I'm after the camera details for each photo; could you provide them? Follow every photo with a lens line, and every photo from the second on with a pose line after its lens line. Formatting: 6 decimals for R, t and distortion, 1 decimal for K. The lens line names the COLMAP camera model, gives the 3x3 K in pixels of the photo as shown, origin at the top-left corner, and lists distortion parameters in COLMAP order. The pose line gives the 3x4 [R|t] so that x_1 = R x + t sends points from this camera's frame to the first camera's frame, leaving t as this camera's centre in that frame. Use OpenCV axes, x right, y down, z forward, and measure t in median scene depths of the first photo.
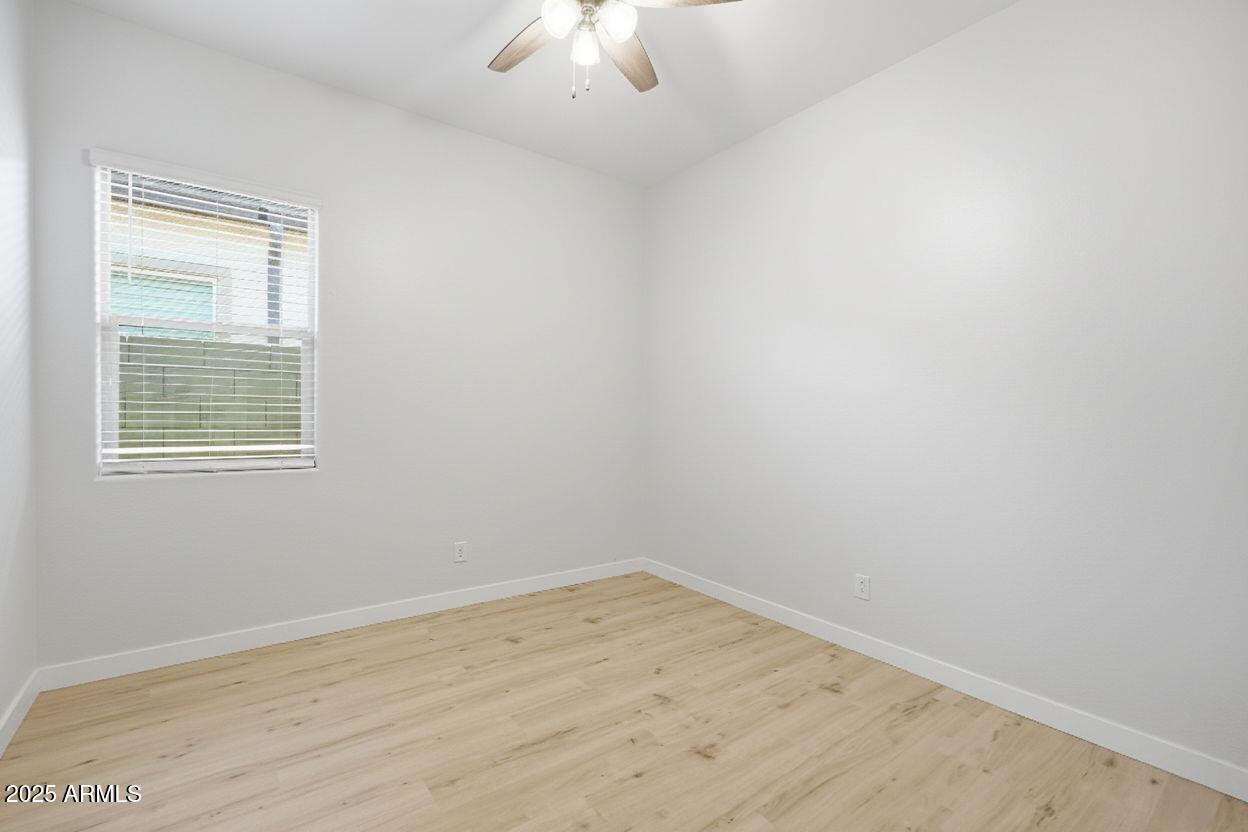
lens RADIAL K [[551.6, 0, 624.0], [0, 551.6, 424.1], [0, 0, 1]] dist [-0.015443, 0.008830]
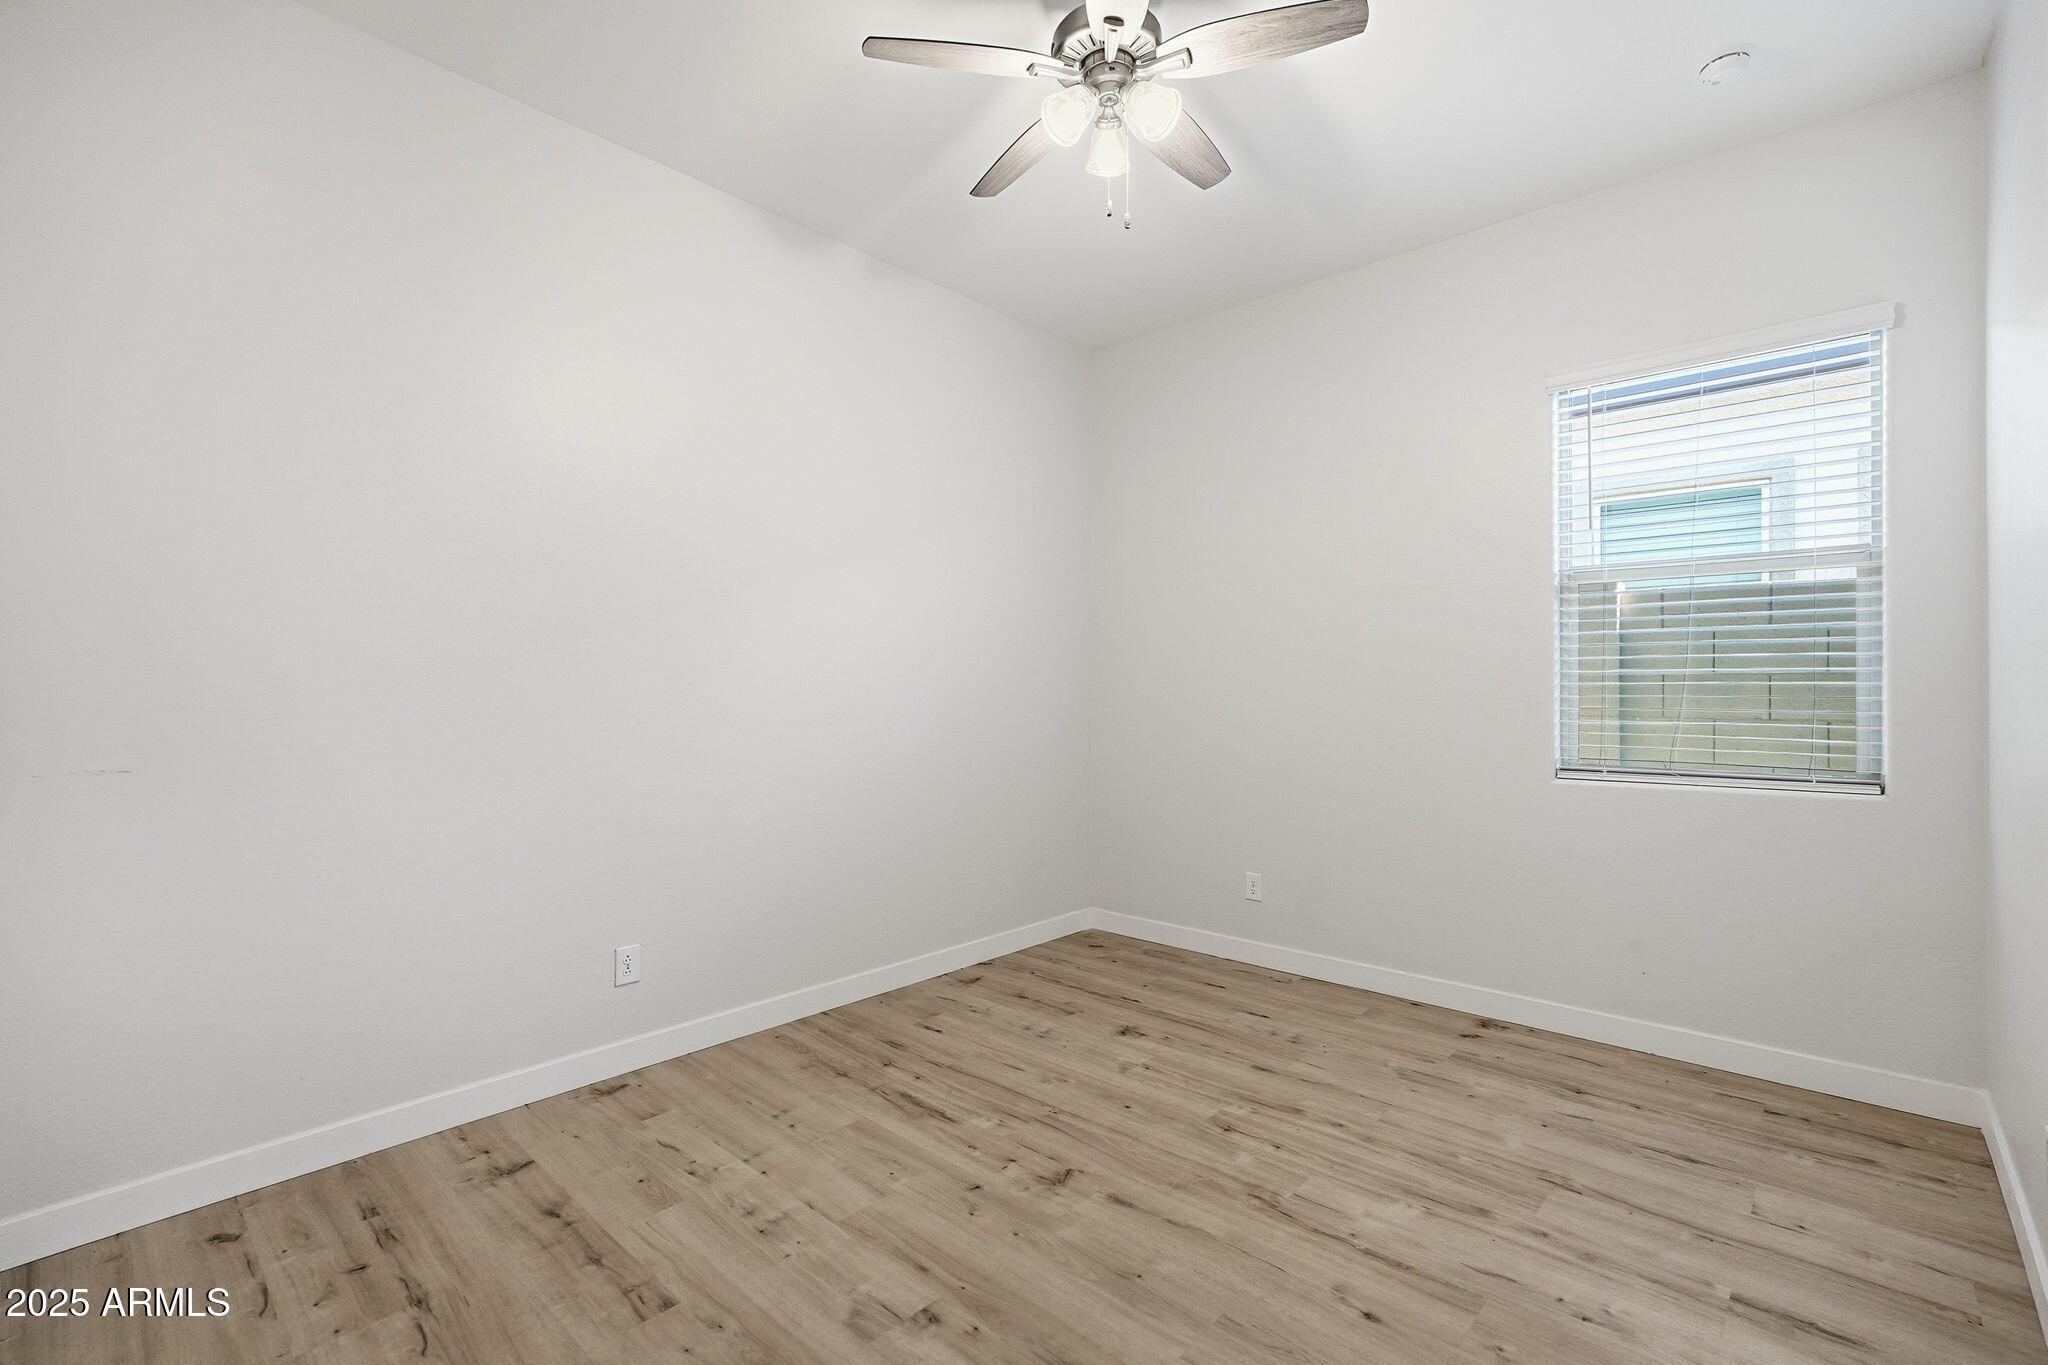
lens RADIAL K [[905.2, 0, 1024.0], [0, 905.2, 695.8], [0, 0, 1]] dist [-0.015443, 0.008830]
pose [[0.170296, -0.001538, -0.985392, 1.222991], [-0.029791, 0.999534, -0.006709, -0.016416], [0.984942, 0.030498, 0.170171, 0.945249]]
